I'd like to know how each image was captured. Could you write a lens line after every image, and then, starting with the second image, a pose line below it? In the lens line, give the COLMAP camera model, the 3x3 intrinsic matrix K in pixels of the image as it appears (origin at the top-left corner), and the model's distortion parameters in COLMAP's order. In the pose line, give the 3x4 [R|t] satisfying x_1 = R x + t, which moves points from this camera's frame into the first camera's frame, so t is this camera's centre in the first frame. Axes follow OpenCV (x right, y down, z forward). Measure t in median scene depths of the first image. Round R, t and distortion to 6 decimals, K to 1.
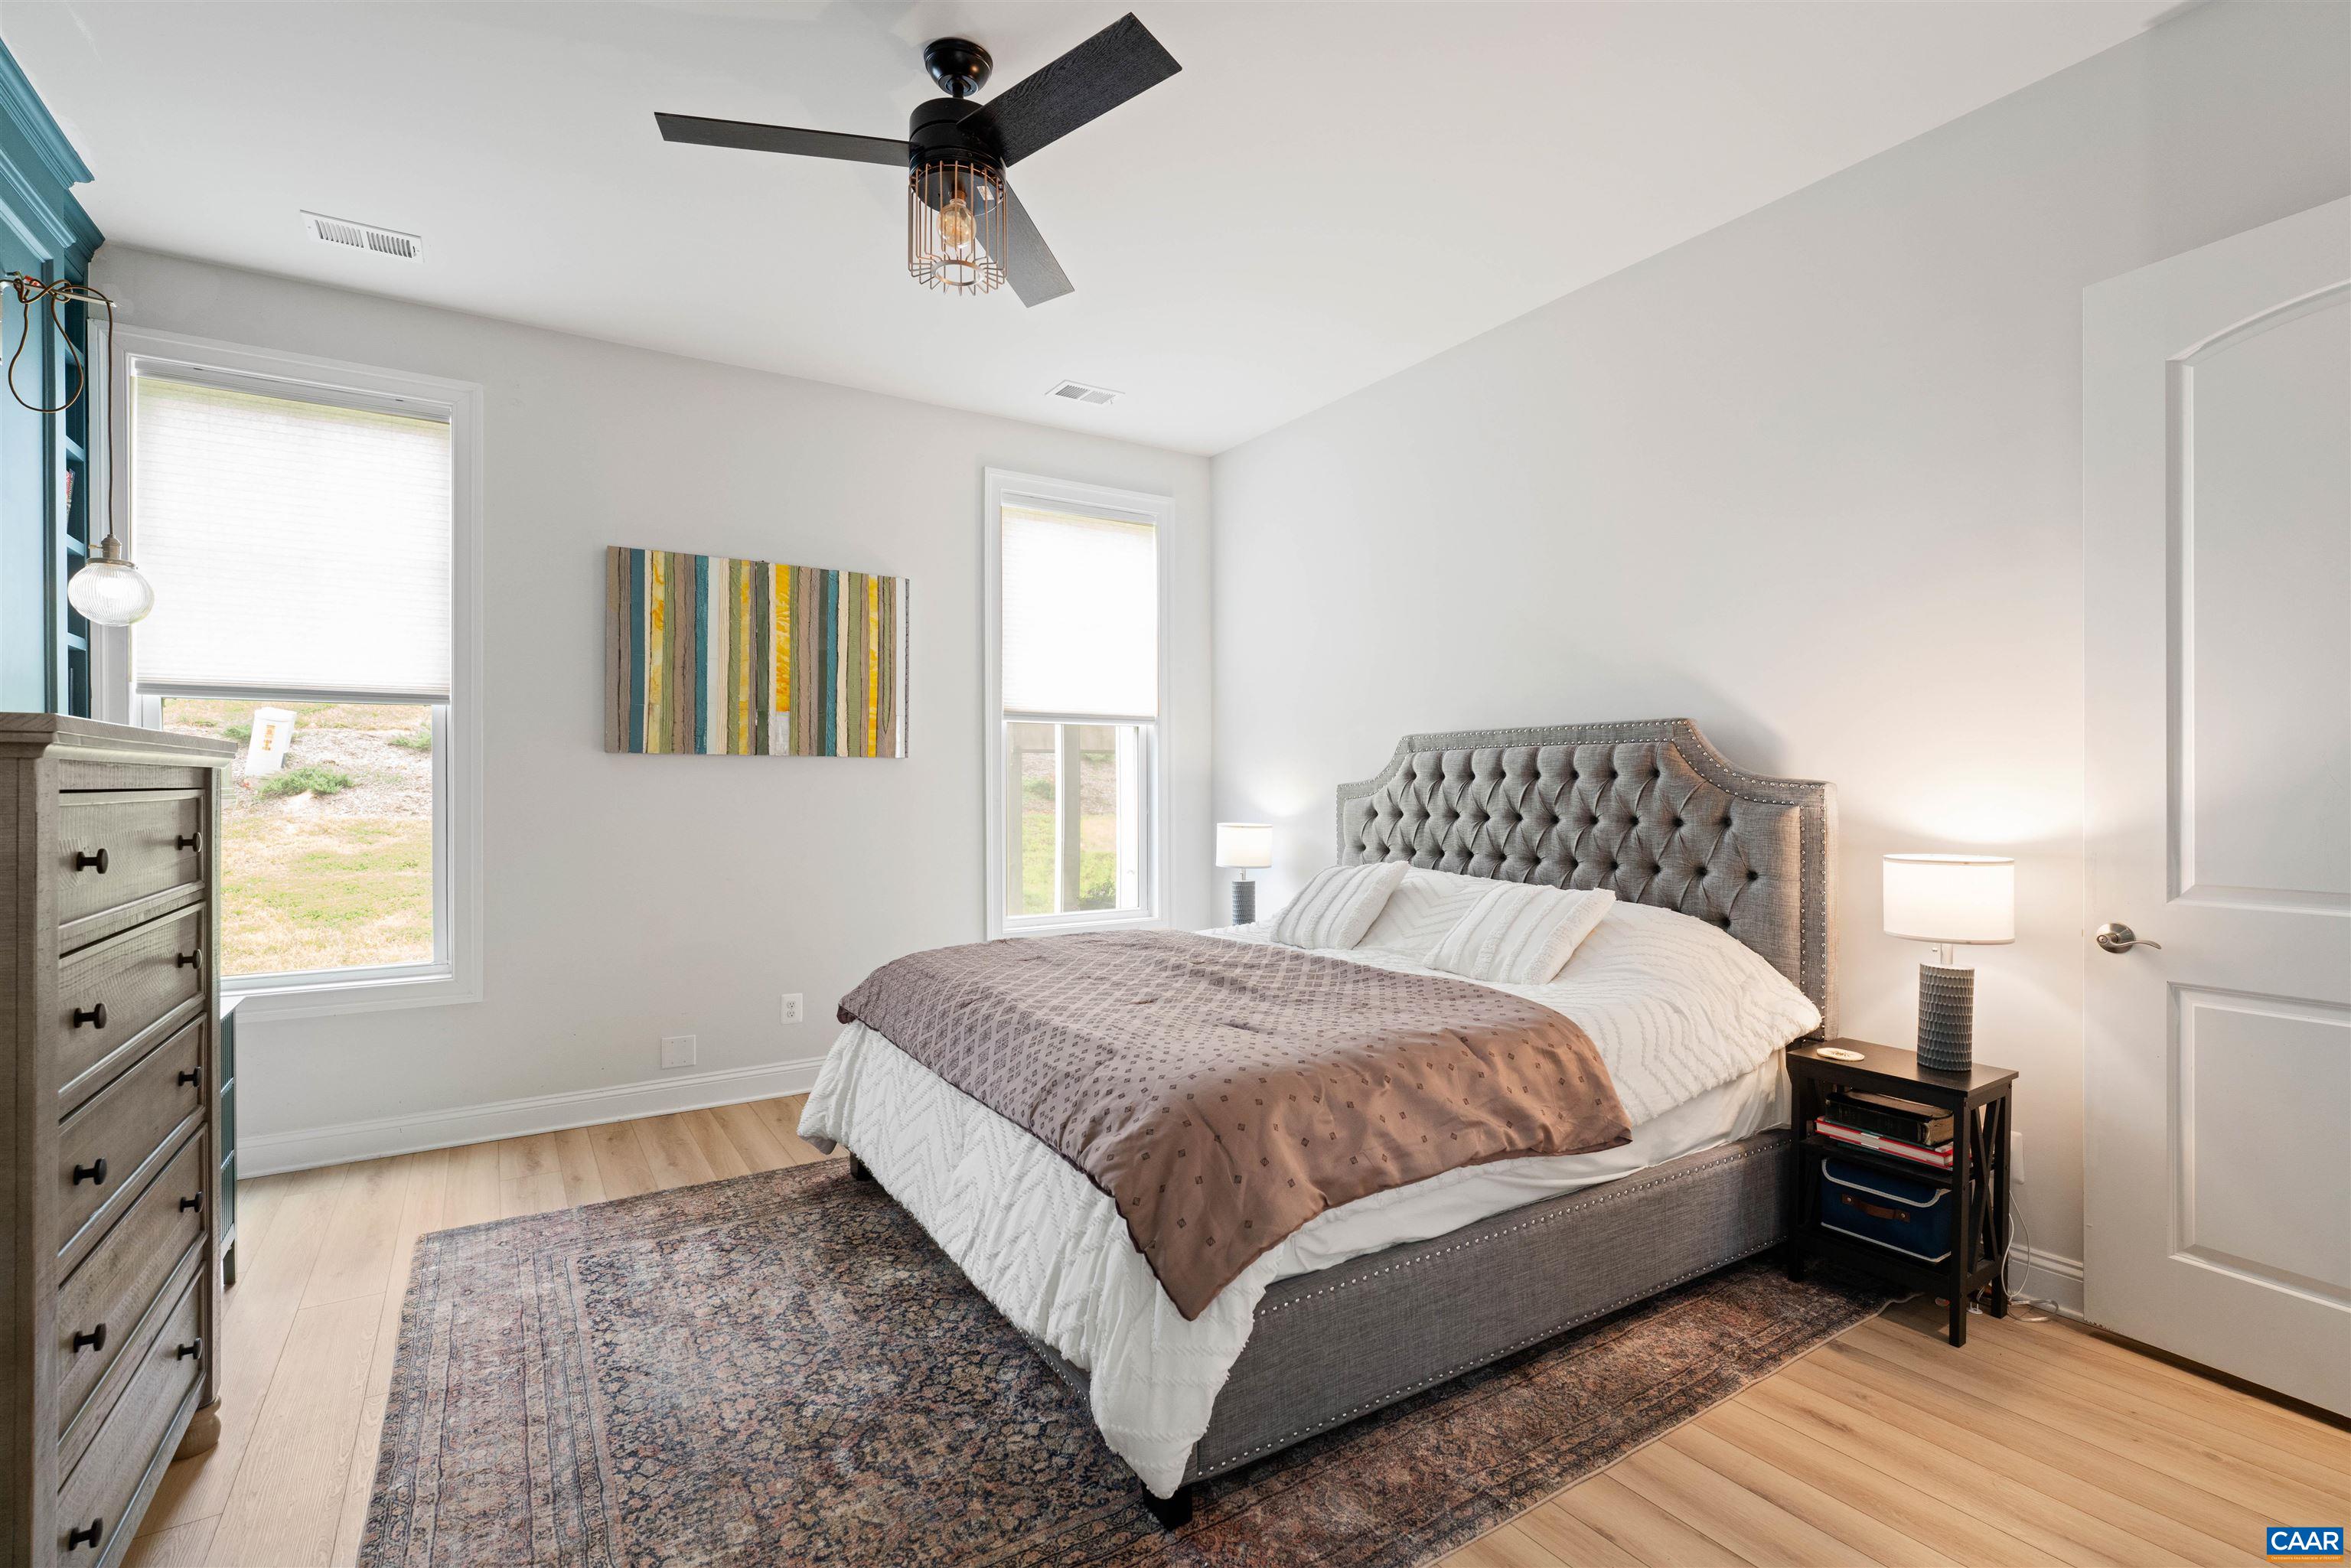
lens RADIAL K [[1090.0, 0, 1154.8], [0, 1090.0, 770.3], [0, 0, 1]] dist [-0.013558, -0.000084]
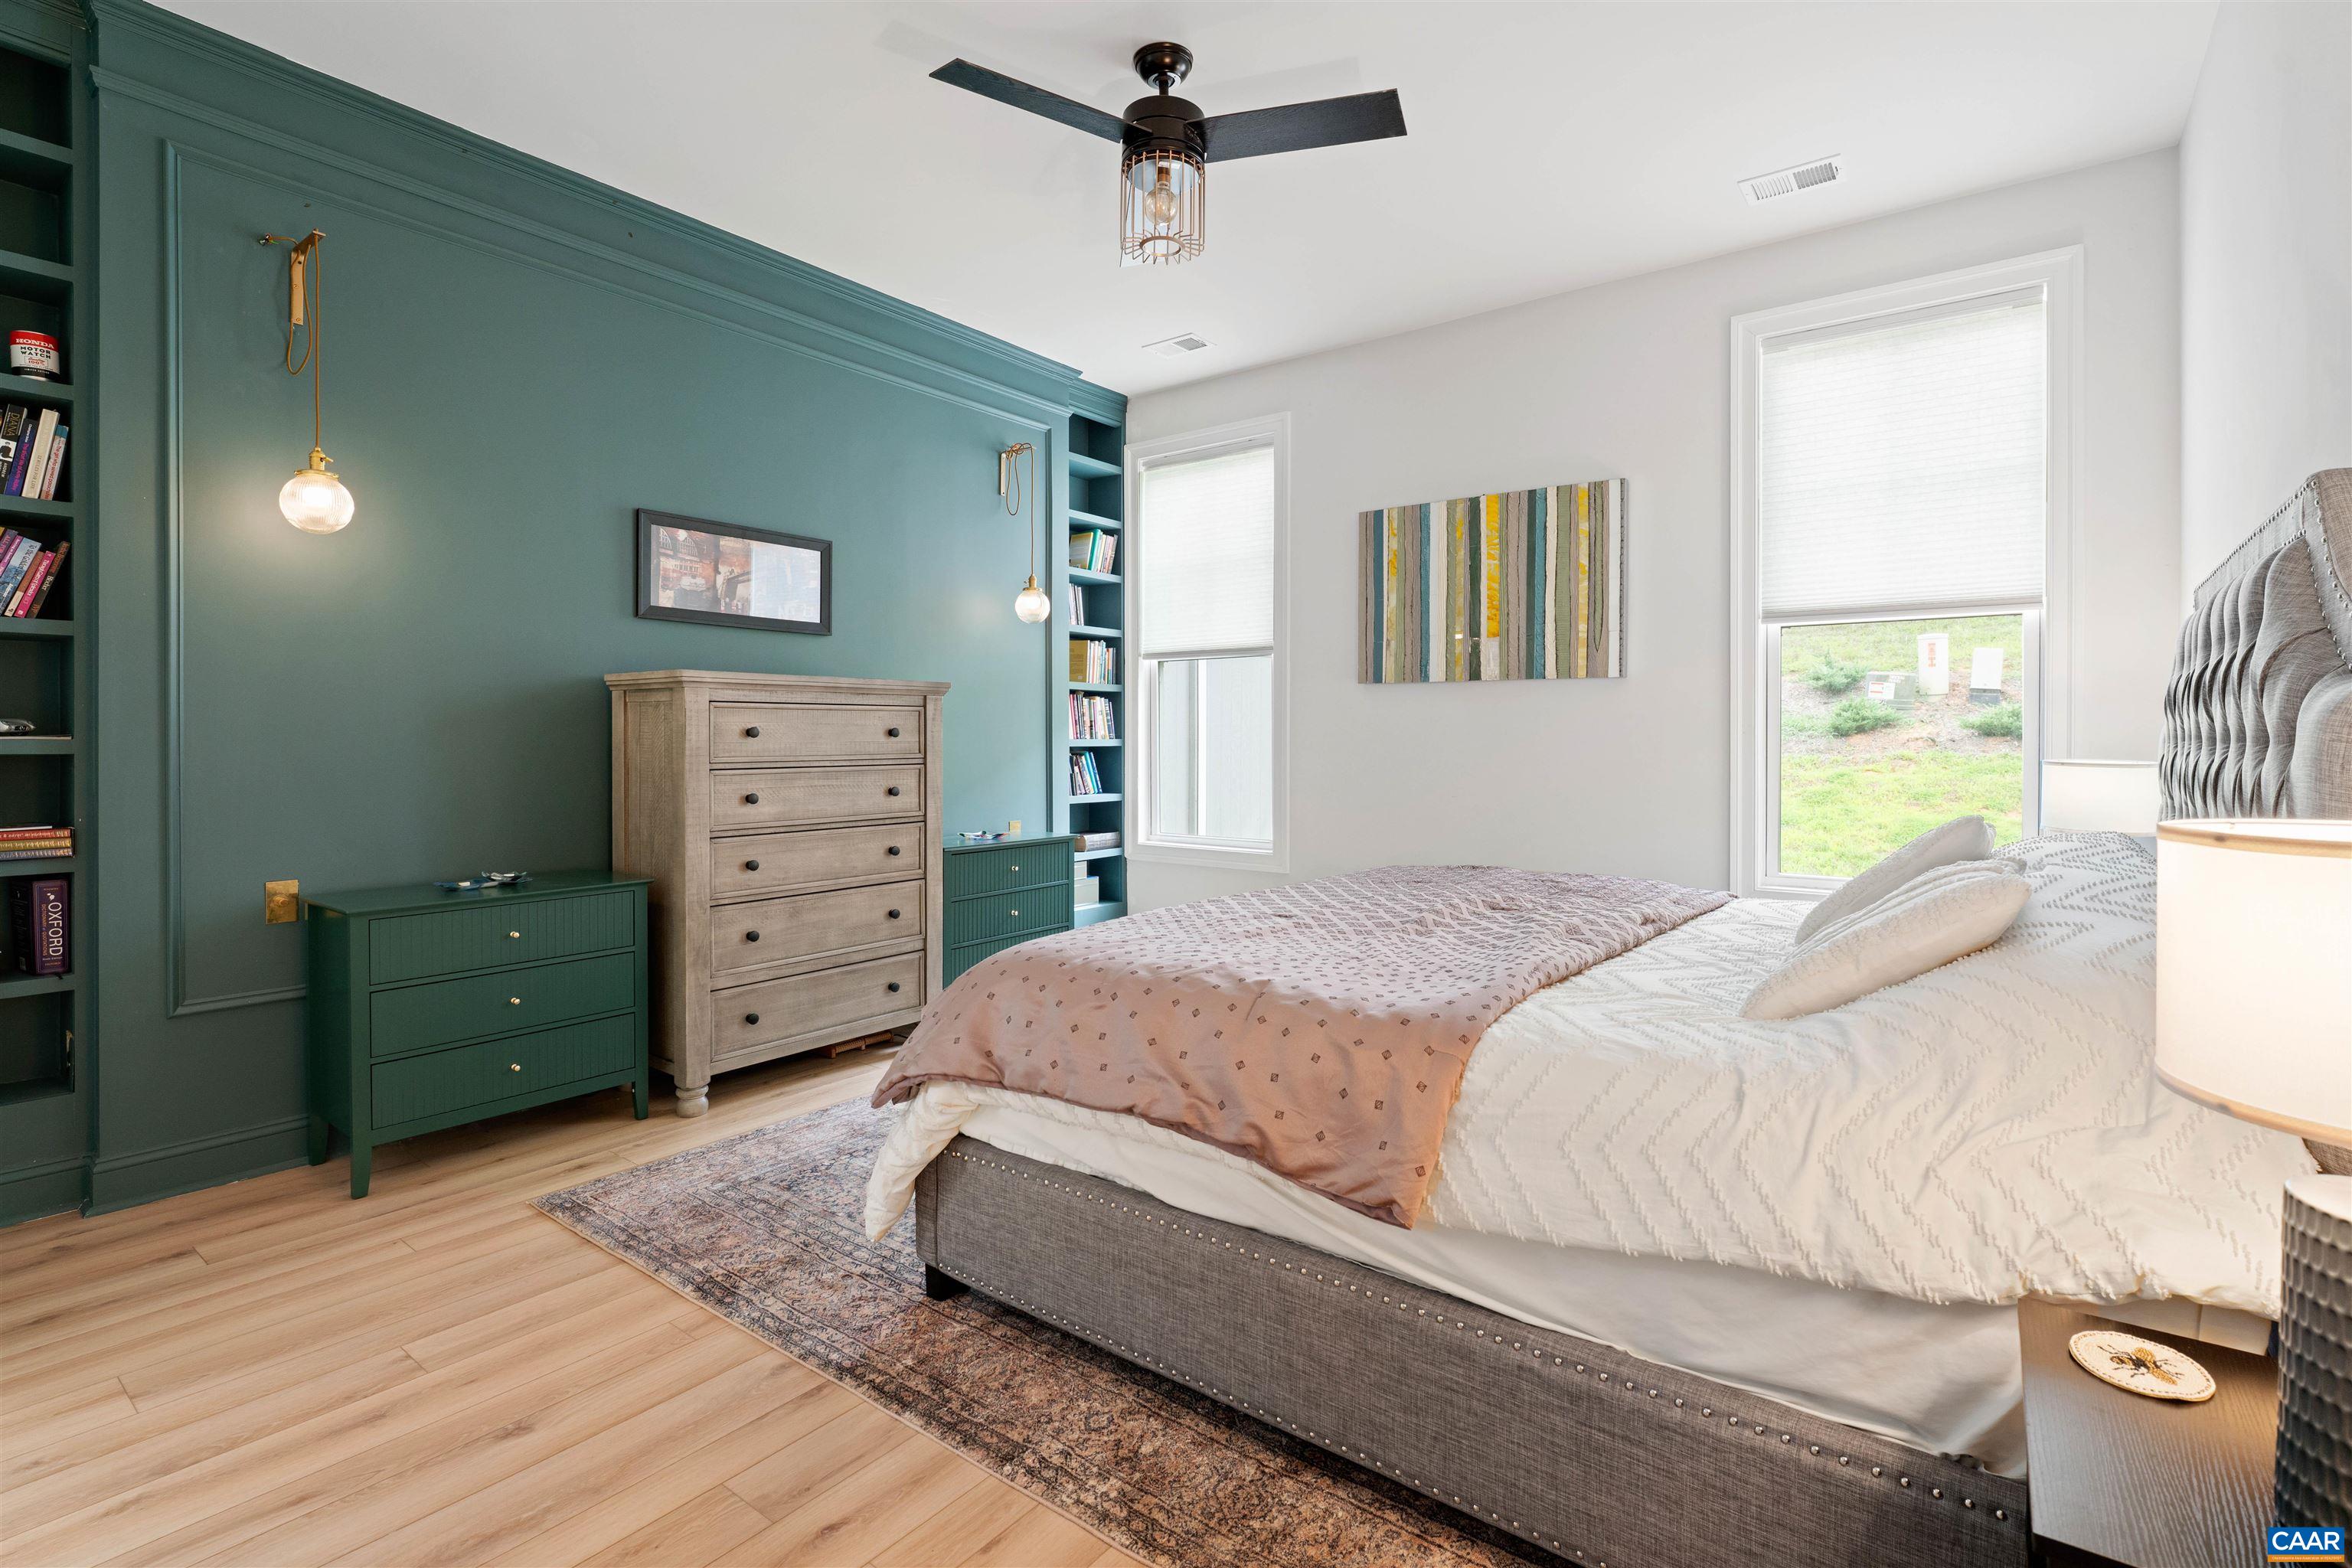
lens RADIAL K [[1090.5, 0, 1151.7], [0, 1090.5, 738.7], [0, 0, 1]] dist [-0.013558, -0.000084]
pose [[0.335880, 0.004166, -0.941895, 0.525843], [0.009472, 0.999925, 0.007801, 0.030625], [0.941857, -0.011542, 0.335816, 0.354640]]
